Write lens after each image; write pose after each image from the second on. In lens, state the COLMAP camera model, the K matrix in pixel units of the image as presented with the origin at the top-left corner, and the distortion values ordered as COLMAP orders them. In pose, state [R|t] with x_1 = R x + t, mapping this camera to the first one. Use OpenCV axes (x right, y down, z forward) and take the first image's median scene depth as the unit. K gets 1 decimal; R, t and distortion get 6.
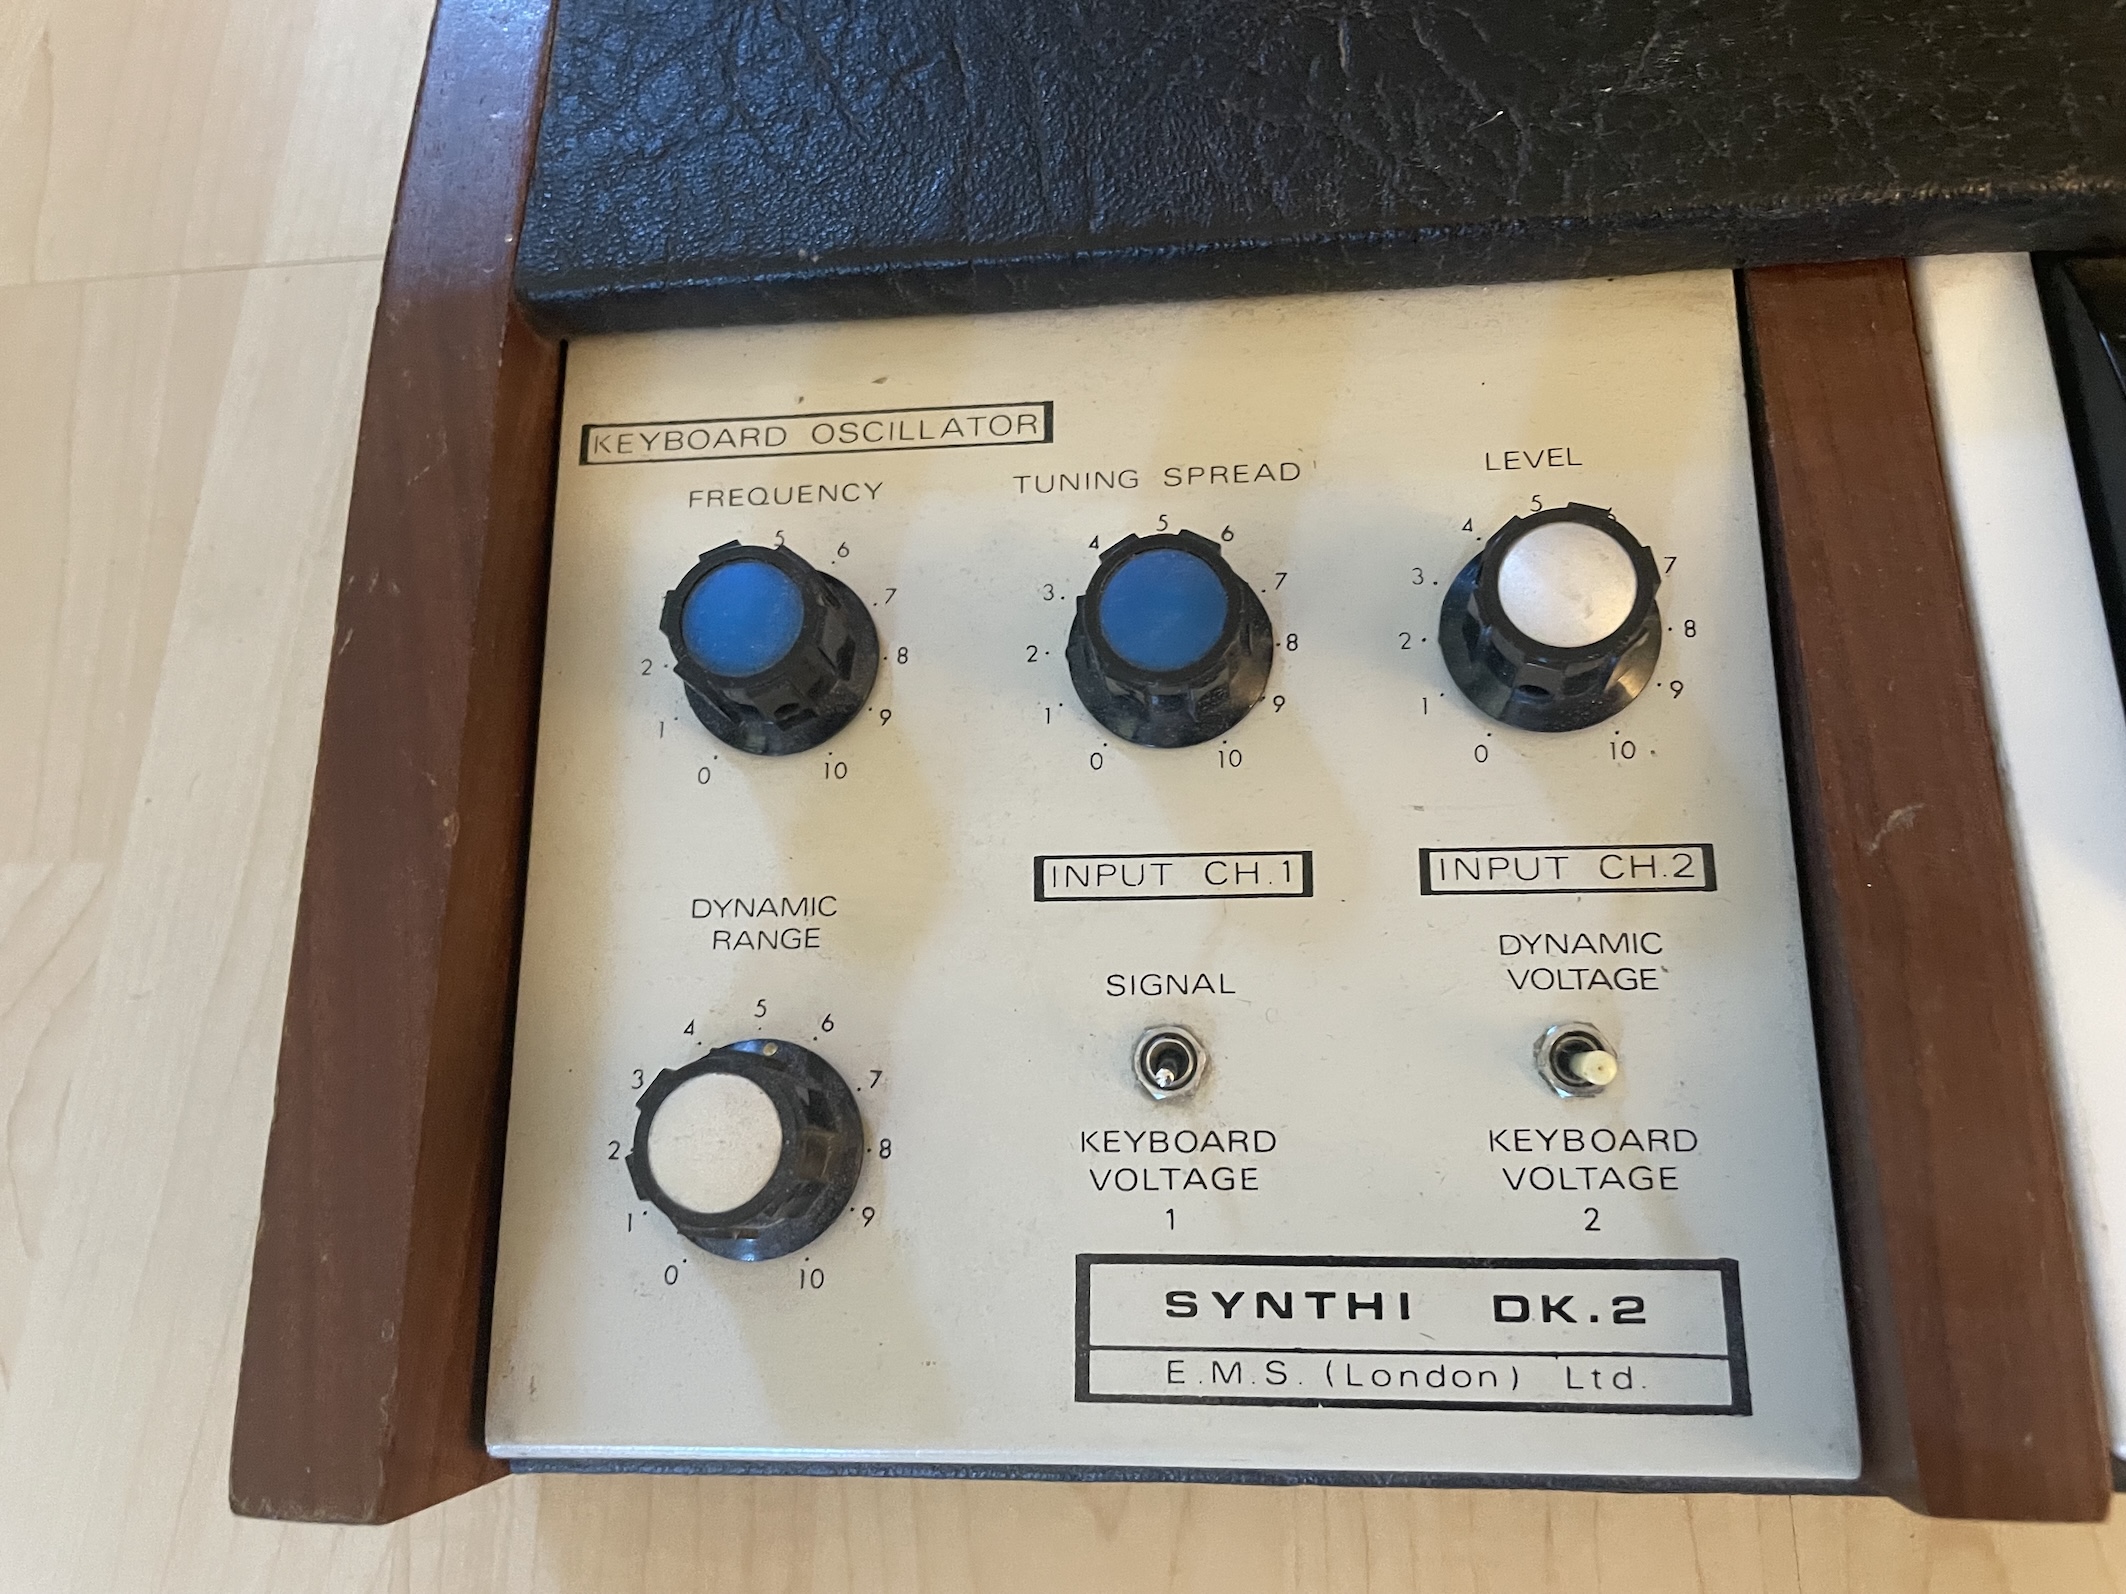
lens RADIAL K [[1626.0, 0, 1075.3], [0, 1626.0, 791.7], [0, 0, 1]] dist [0.049656, -0.038084]
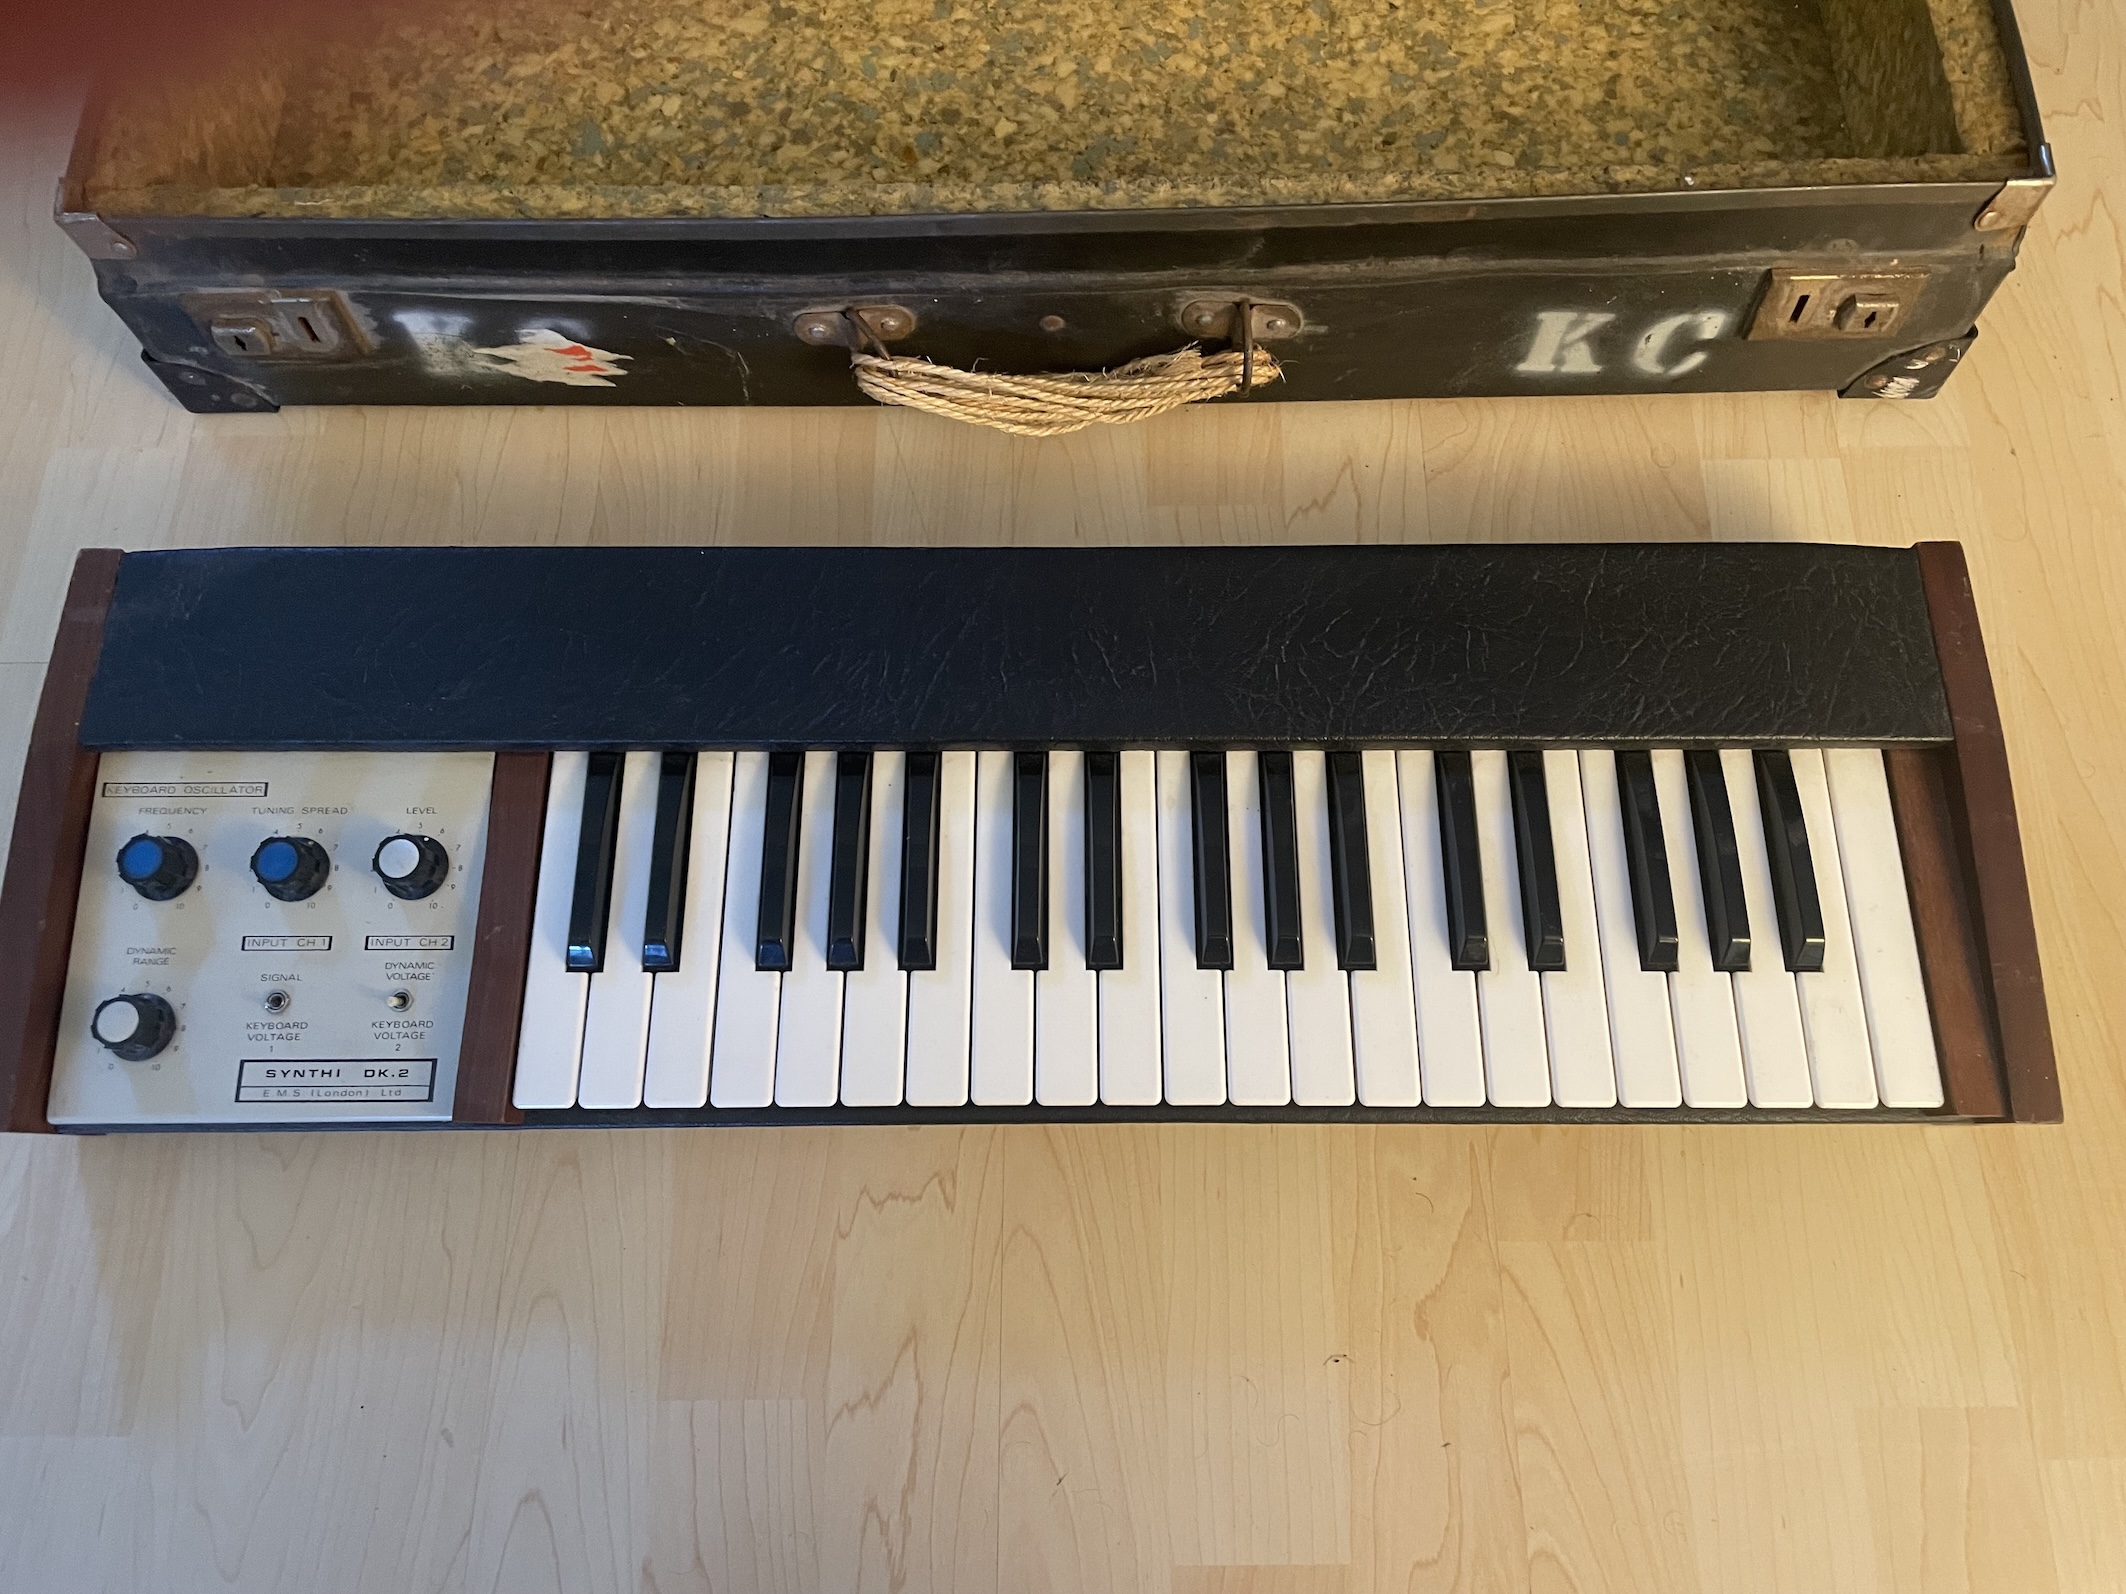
lens RADIAL K [[1626.0, 0, 1049.6], [0, 1626.0, 803.5], [0, 0, 1]] dist [0.049656, -0.038084]
pose [[0.995142, 0.024974, 0.095232, 1.258931], [-0.023436, 0.999577, -0.017234, -0.204276], [-0.095623, 0.014918, 0.995306, -2.380184]]
